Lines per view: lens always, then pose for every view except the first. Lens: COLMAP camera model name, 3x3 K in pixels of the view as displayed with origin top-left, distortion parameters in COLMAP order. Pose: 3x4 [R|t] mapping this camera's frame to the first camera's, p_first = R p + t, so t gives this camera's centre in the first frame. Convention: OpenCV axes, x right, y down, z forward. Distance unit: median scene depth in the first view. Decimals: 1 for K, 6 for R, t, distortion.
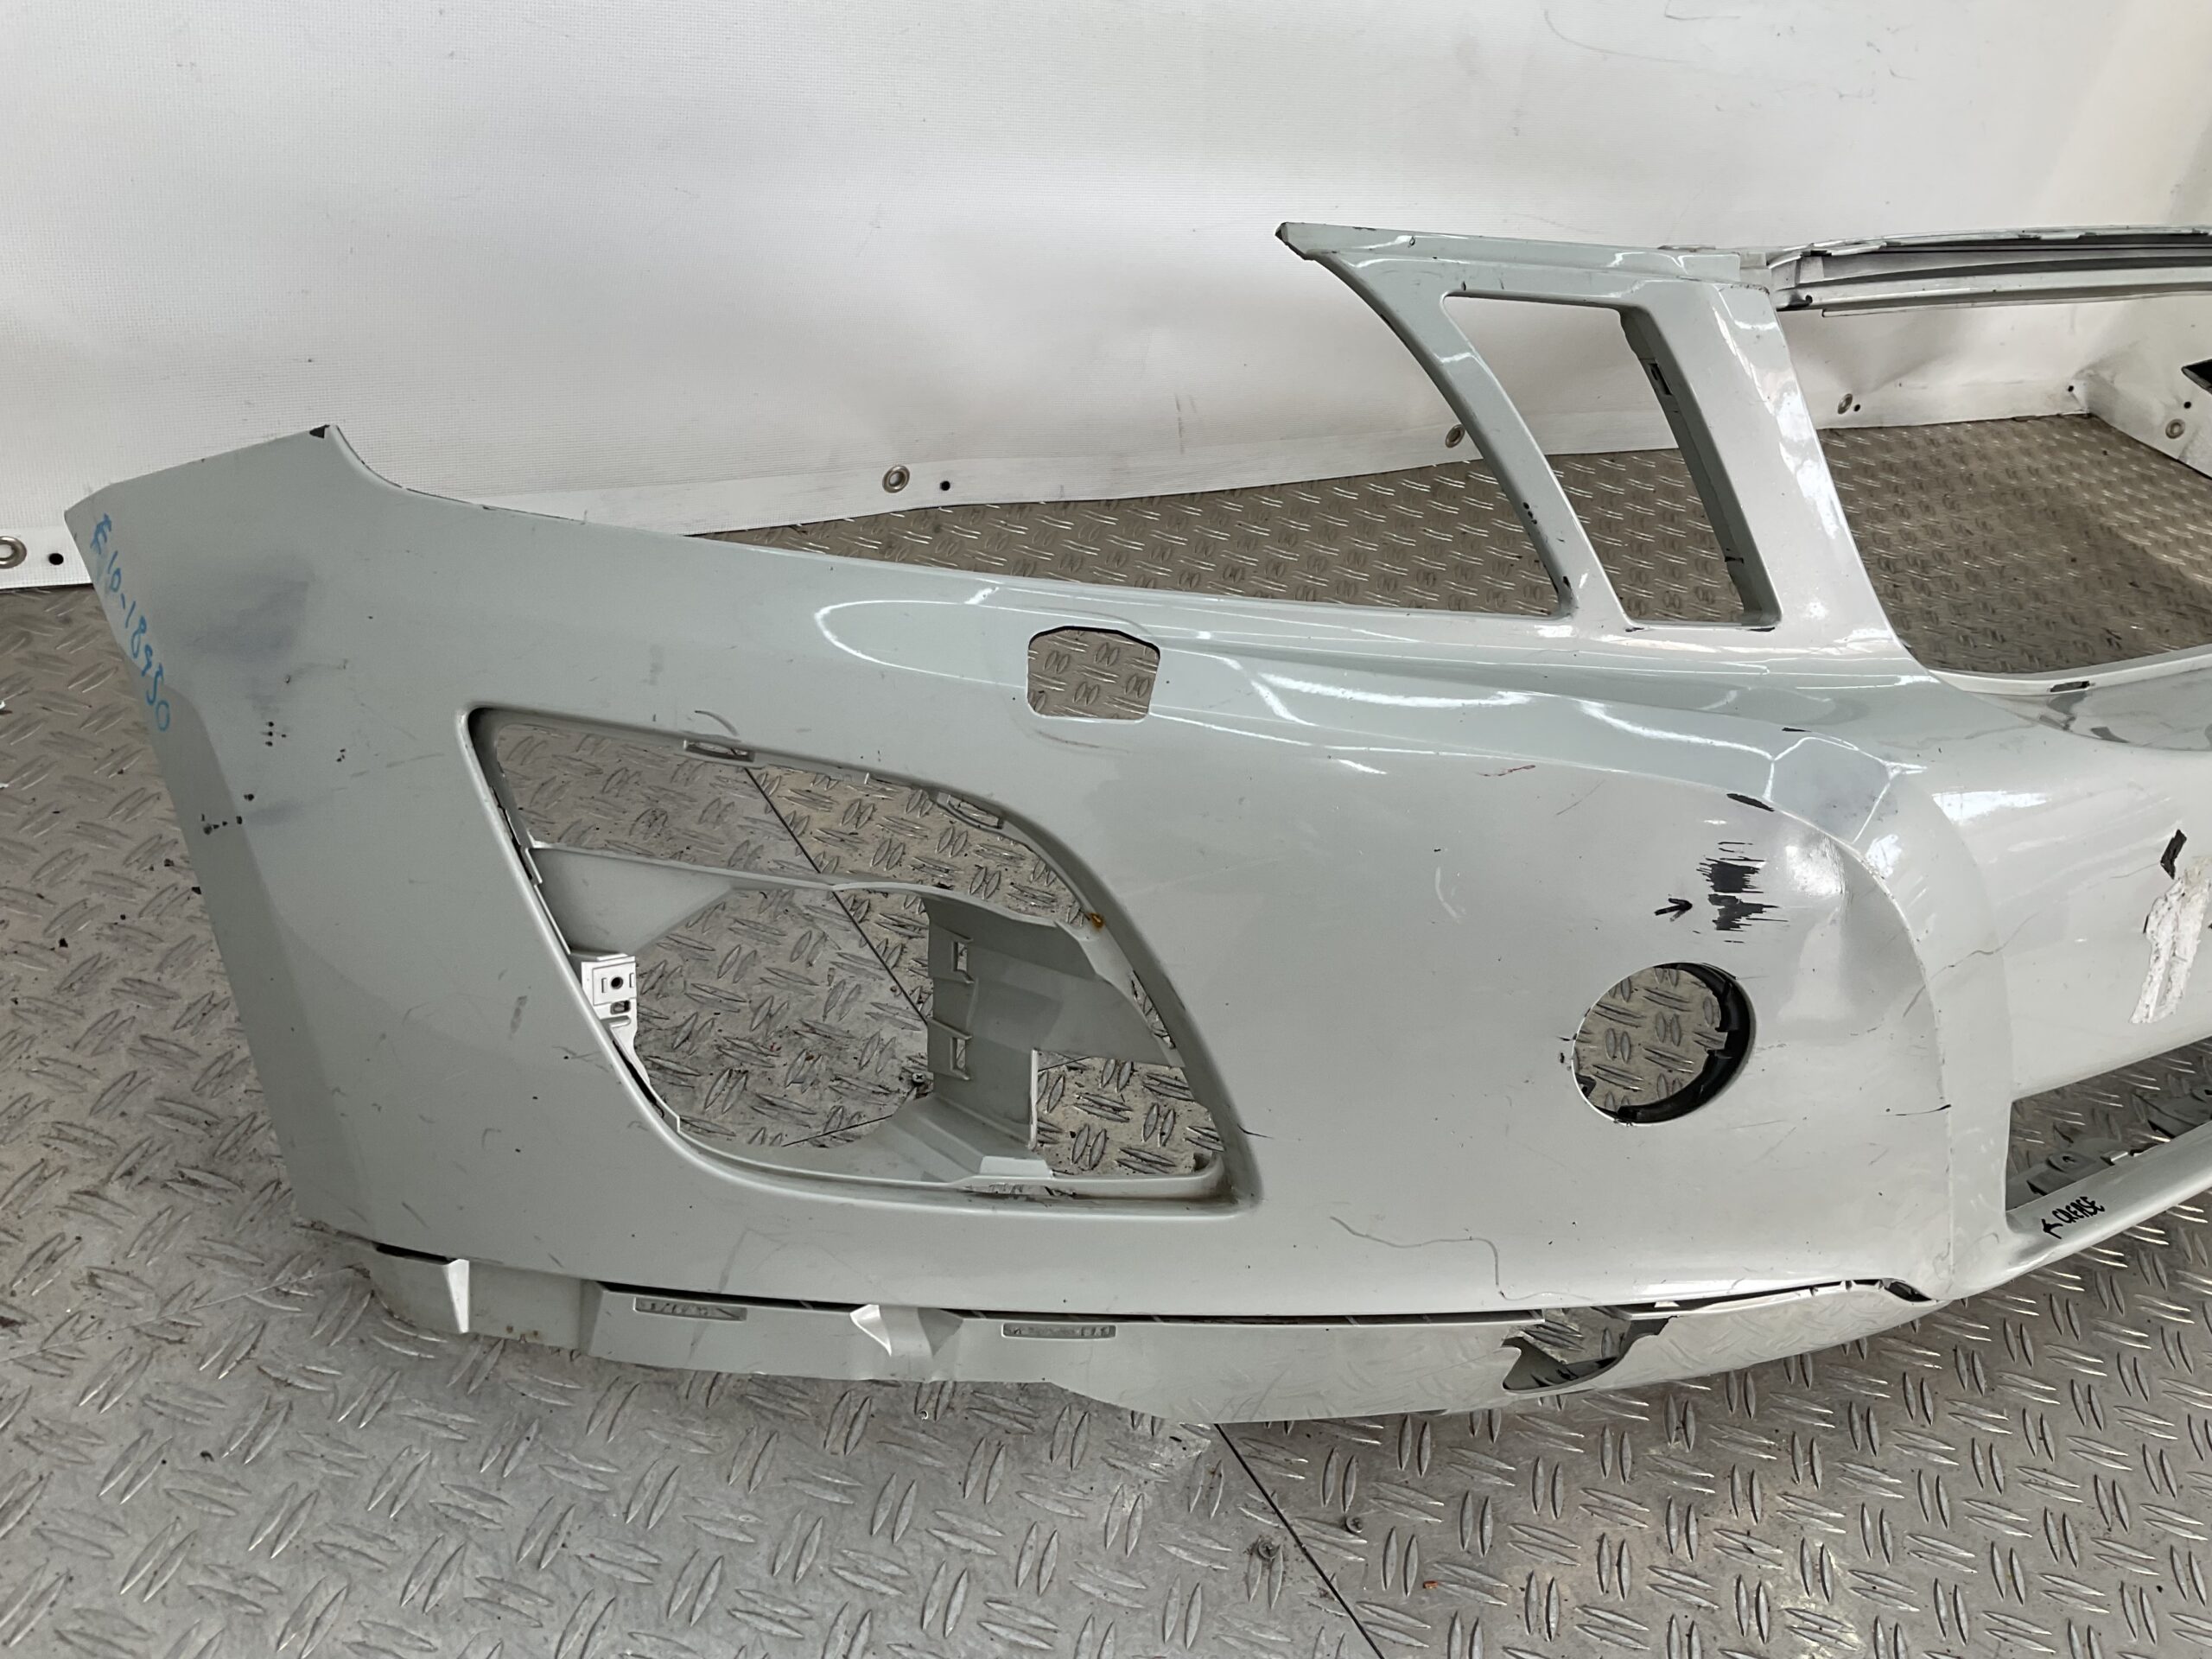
lens RADIAL K [[1878.4, 0, 1106.0], [0, 1878.4, 829.5], [0, 0, 1]] dist [0.126519, -0.249750]
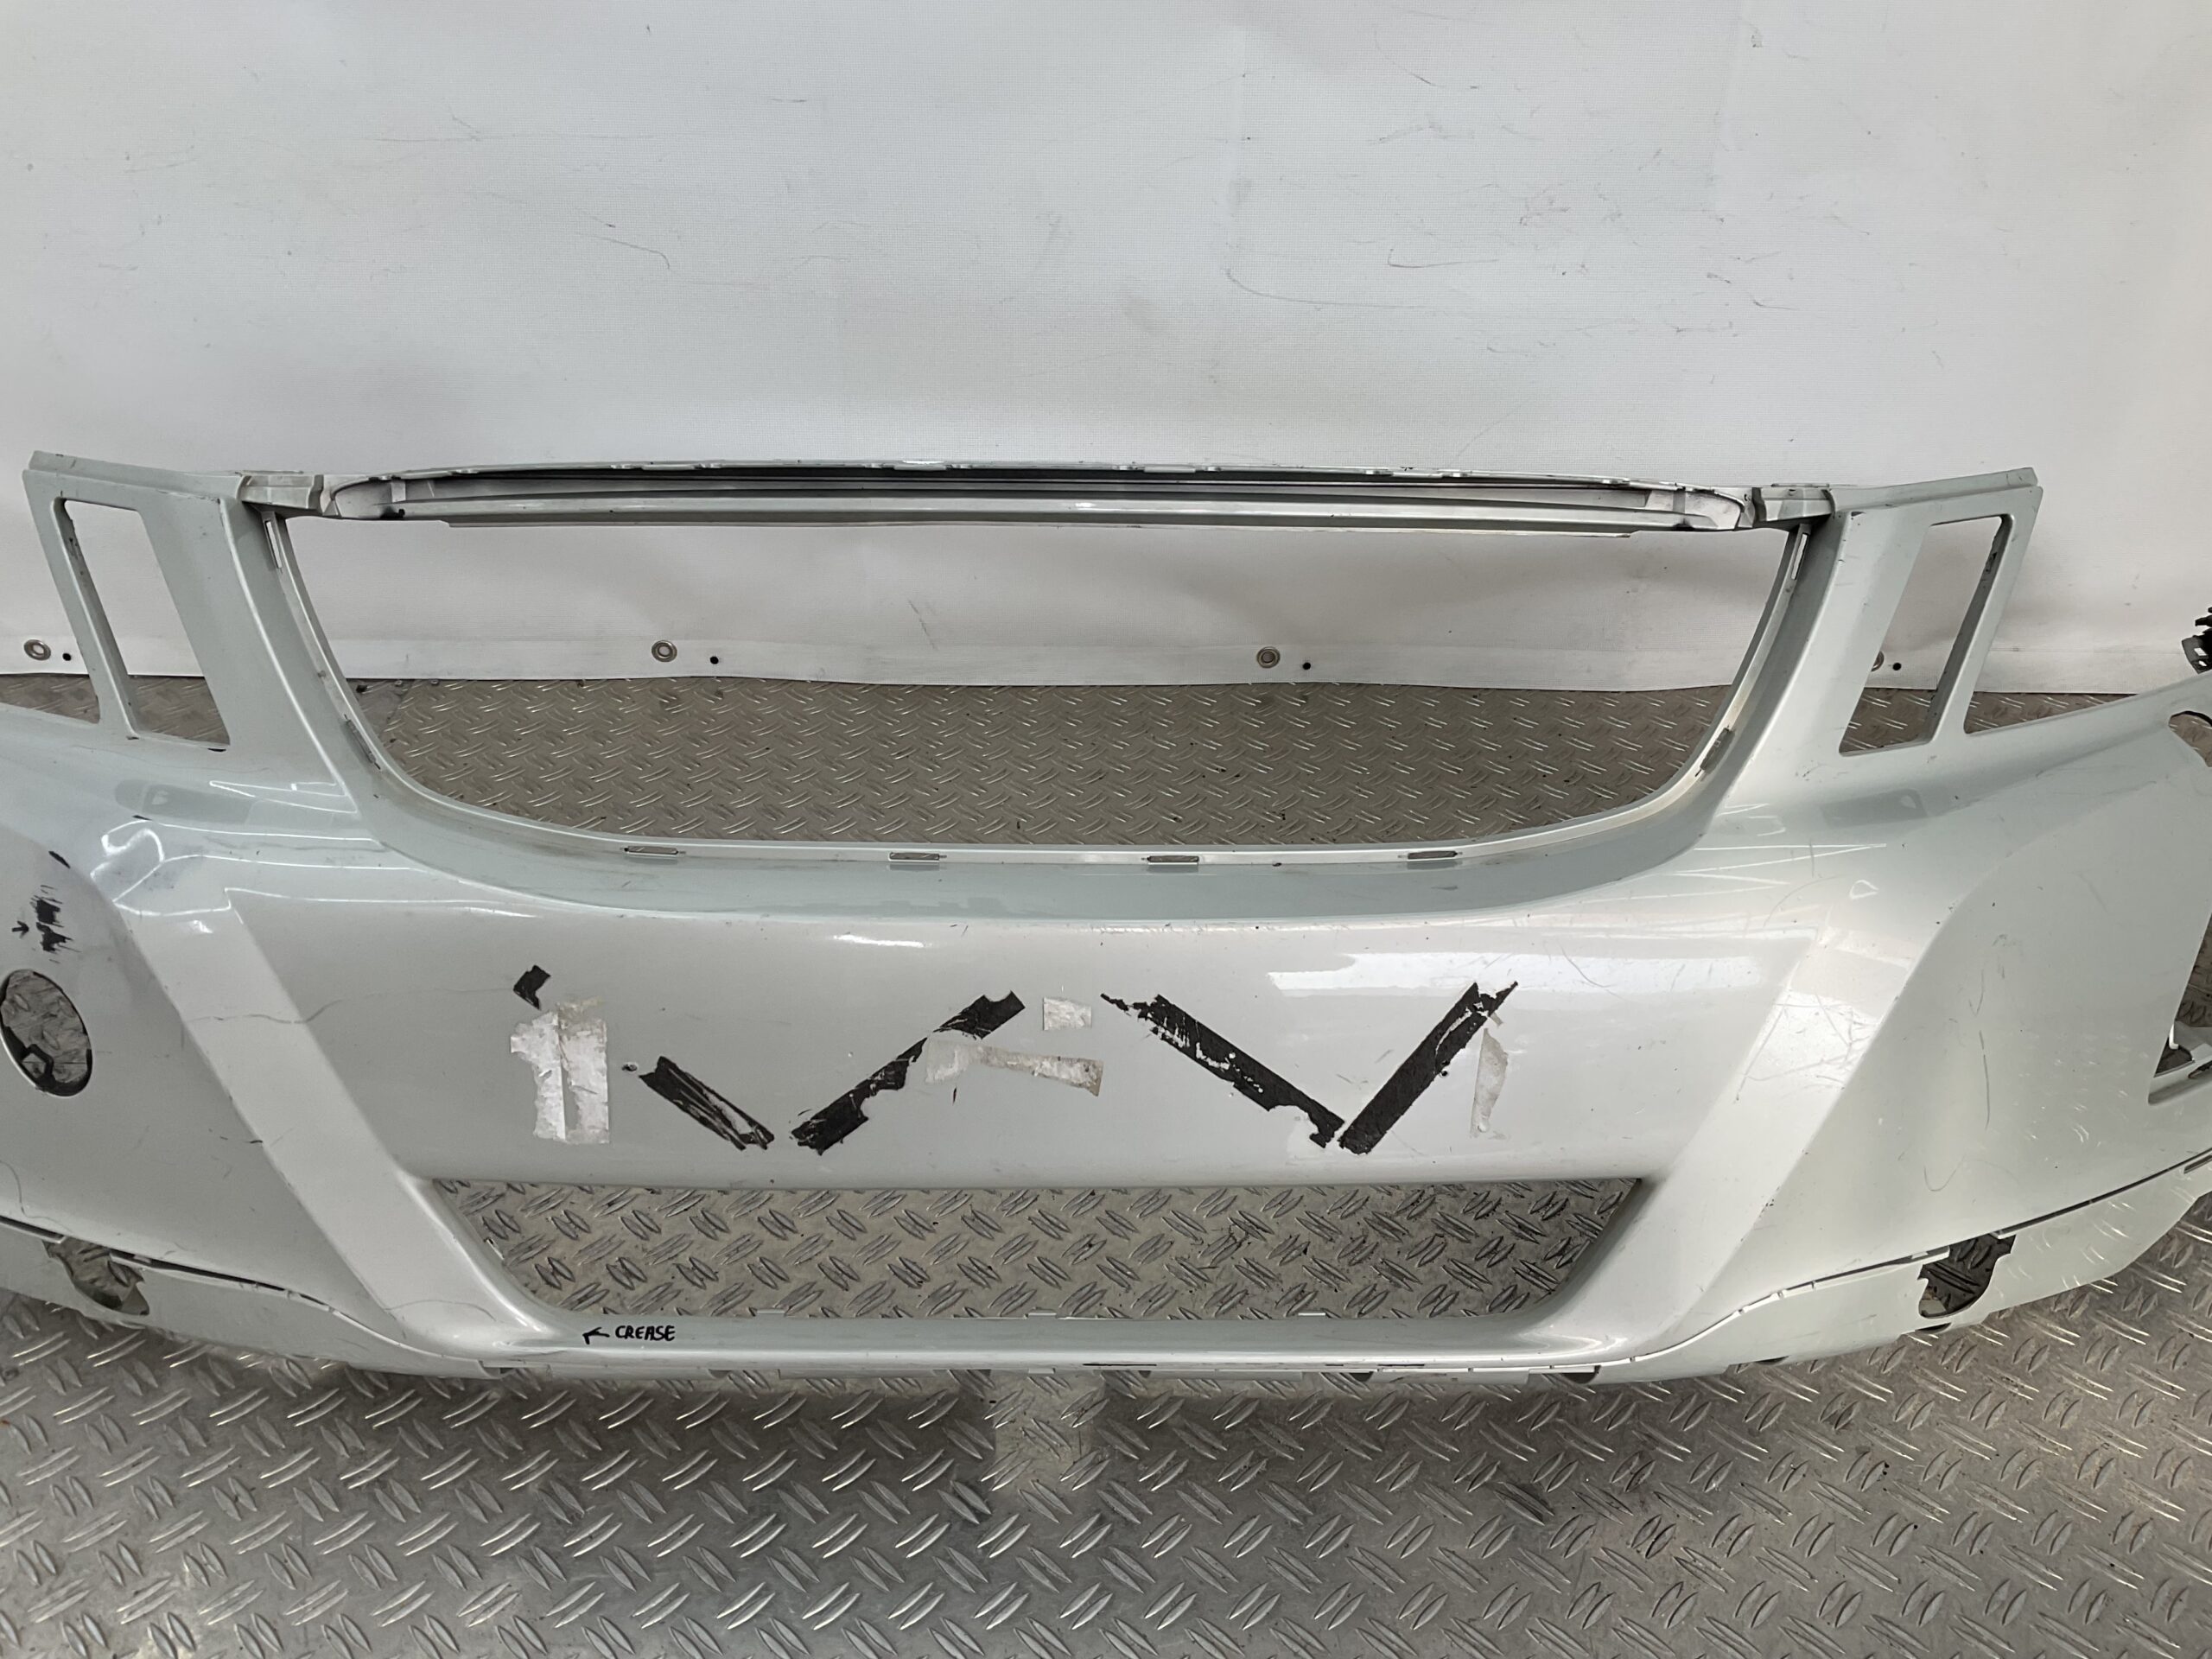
lens RADIAL K [[1878.4, 0, 1106.0], [0, 1878.4, 829.5], [0, 0, 1]] dist [0.126519, -0.249750]
pose [[0.826392, 0.110840, -0.552078, 1.287544], [-0.175053, 0.982425, -0.064792, -0.058666], [0.535194, 0.150187, 0.831271, 0.190849]]
